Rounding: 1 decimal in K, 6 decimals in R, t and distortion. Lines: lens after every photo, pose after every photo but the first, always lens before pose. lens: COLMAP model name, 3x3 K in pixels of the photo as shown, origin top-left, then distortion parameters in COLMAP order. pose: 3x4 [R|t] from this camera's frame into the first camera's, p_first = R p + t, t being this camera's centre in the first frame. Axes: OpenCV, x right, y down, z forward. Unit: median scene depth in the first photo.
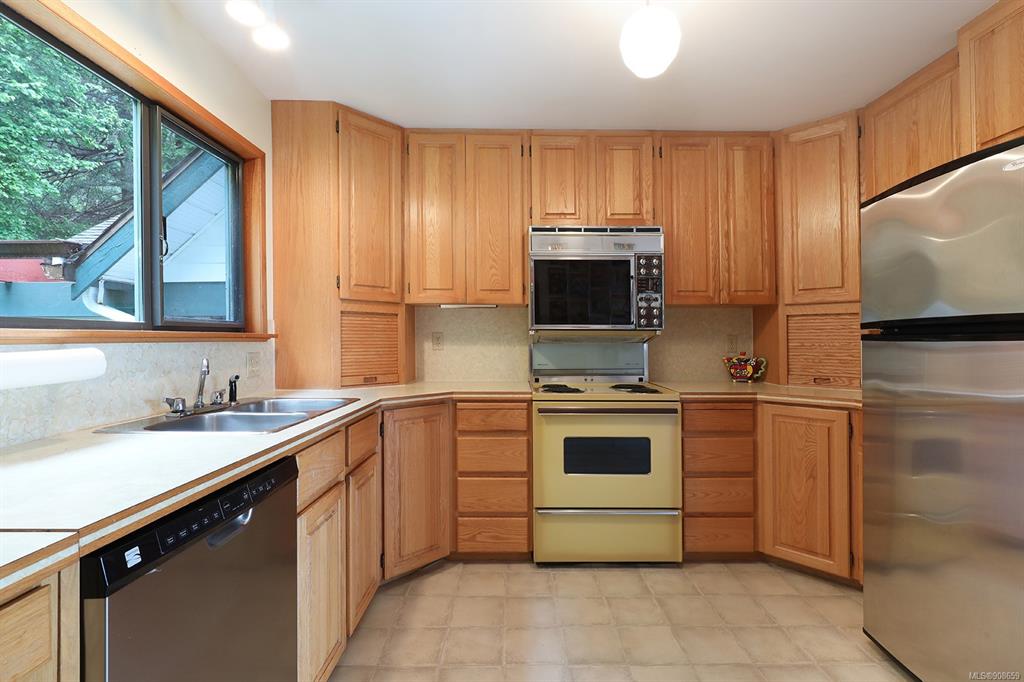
lens RADIAL K [[472.6, 0, 520.0], [0, 472.6, 340.0], [0, 0, 1]] dist [-0.001217, 0.000158]
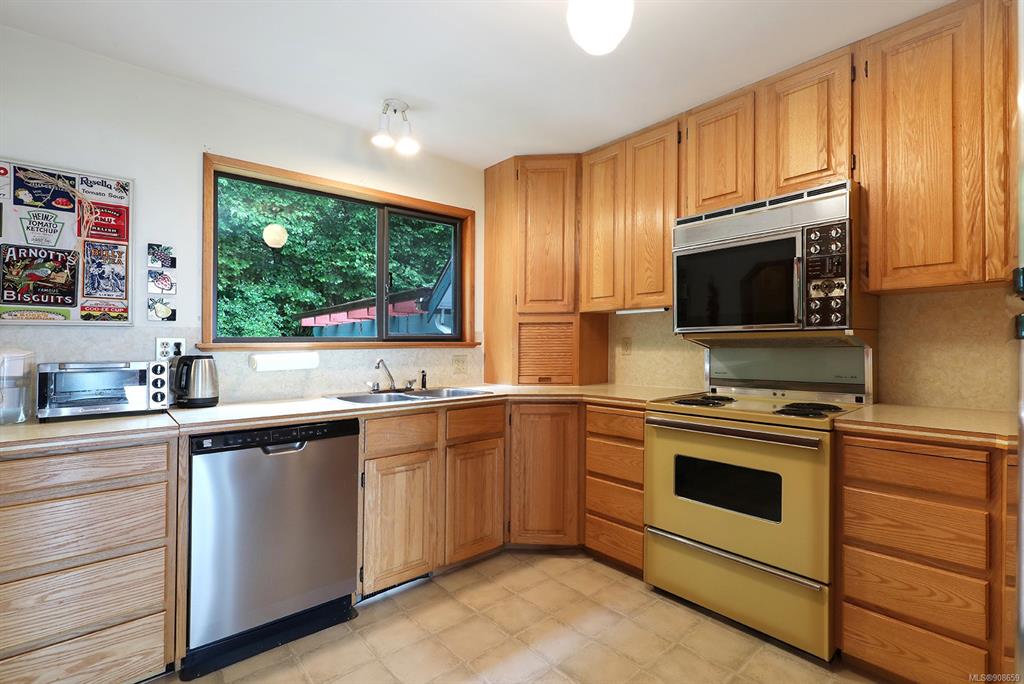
lens RADIAL K [[472.6, 0, 514.1], [0, 472.6, 341.7], [0, 0, 1]] dist [-0.001217, 0.000158]
pose [[0.644757, -0.012831, -0.764280, 0.526482], [0.009704, 0.999916, -0.008600, -0.000988], [0.764326, -0.001871, 0.644827, 0.178454]]
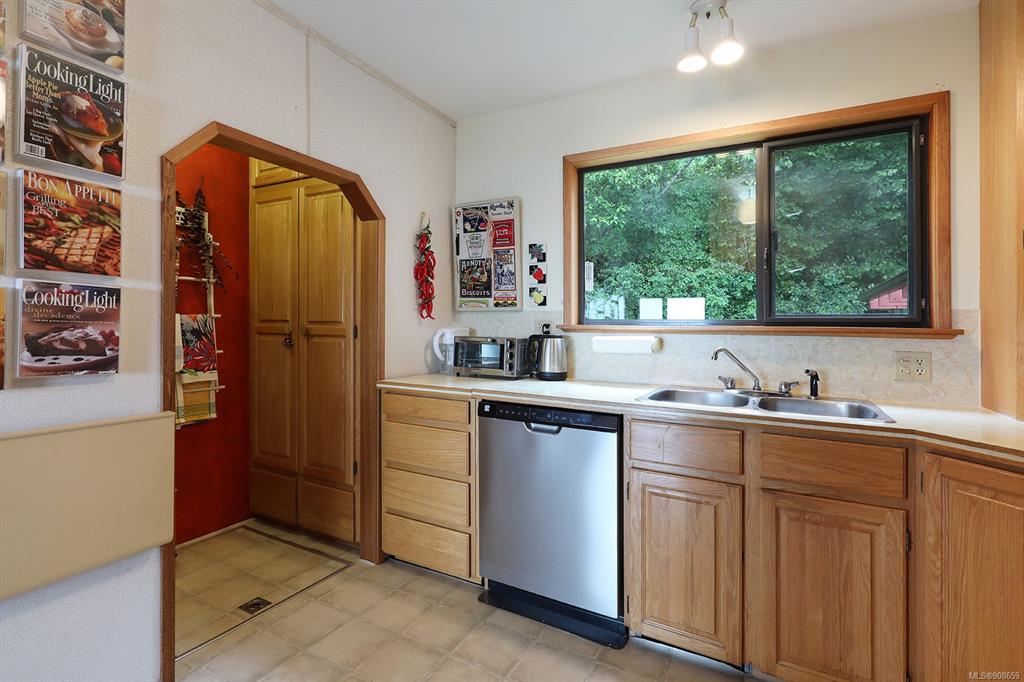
lens RADIAL K [[472.6, 0, 529.5], [0, 472.6, 325.2], [0, 0, 1]] dist [-0.001217, 0.000158]
pose [[-0.474520, -0.016499, -0.880090, 0.403097], [-0.017901, 0.999798, -0.009092, 0.000188], [0.880063, 0.011440, -0.474720, 0.678643]]
